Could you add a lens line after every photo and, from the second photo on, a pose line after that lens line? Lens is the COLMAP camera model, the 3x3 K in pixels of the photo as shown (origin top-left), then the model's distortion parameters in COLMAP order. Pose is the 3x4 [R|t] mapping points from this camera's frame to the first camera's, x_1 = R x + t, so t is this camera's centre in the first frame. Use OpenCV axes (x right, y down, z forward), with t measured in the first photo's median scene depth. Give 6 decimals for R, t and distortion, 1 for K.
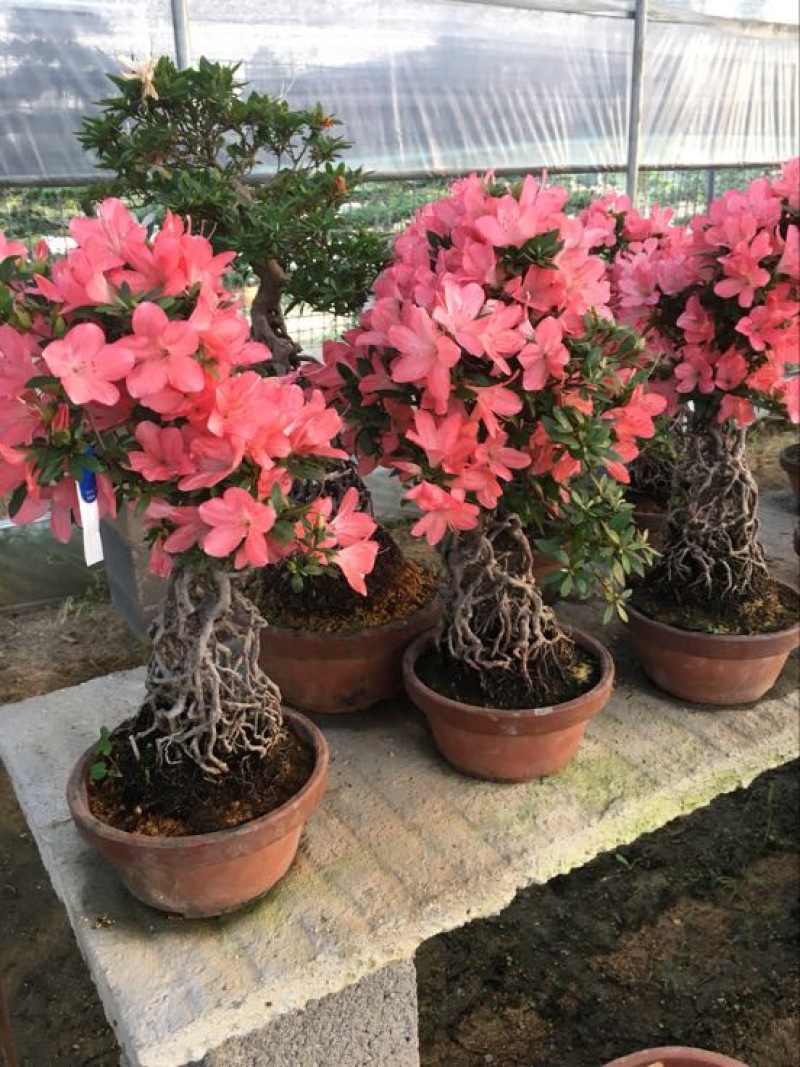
lens RADIAL K [[931.2, 0, 402.5], [0, 931.2, 530.7], [0, 0, 1]] dist [0.091501, -0.130442]
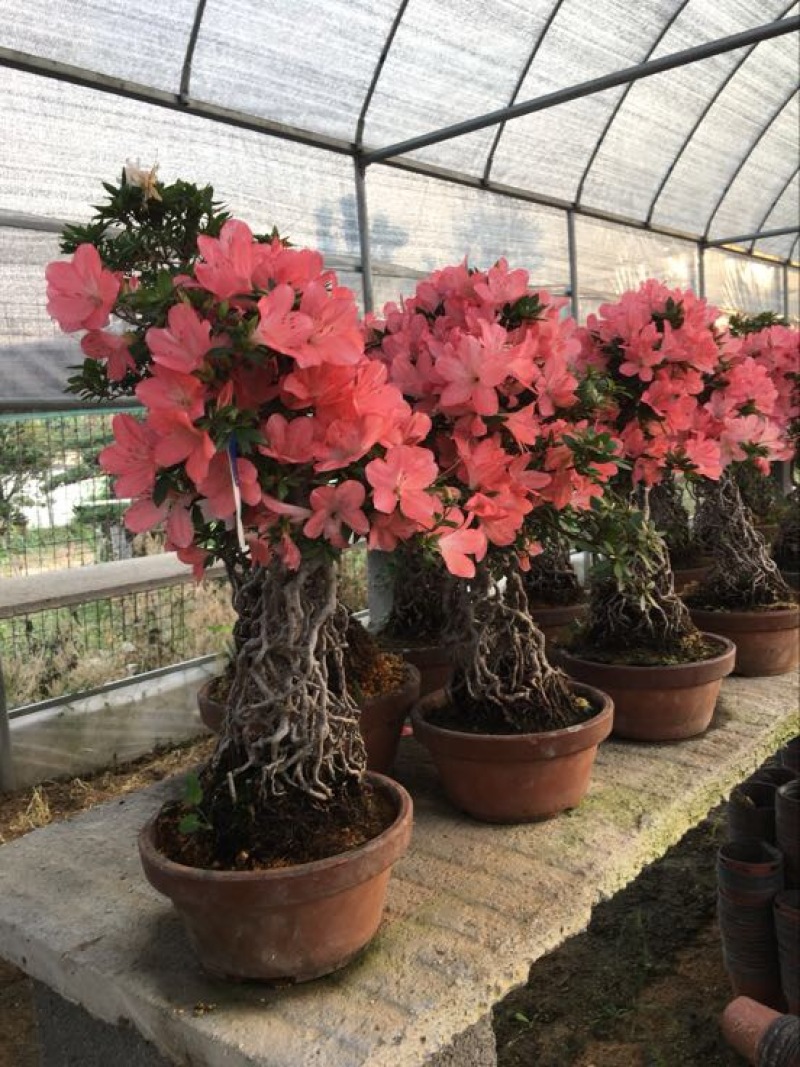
lens RADIAL K [[931.2, 0, 403.6], [0, 931.2, 529.7], [0, 0, 1]] dist [0.091501, -0.130442]
pose [[0.951356, -0.070944, 0.299813, -0.324101], [0.146375, 0.960364, -0.237224, 0.195122], [-0.271100, 0.269570, 0.924033, 0.019347]]
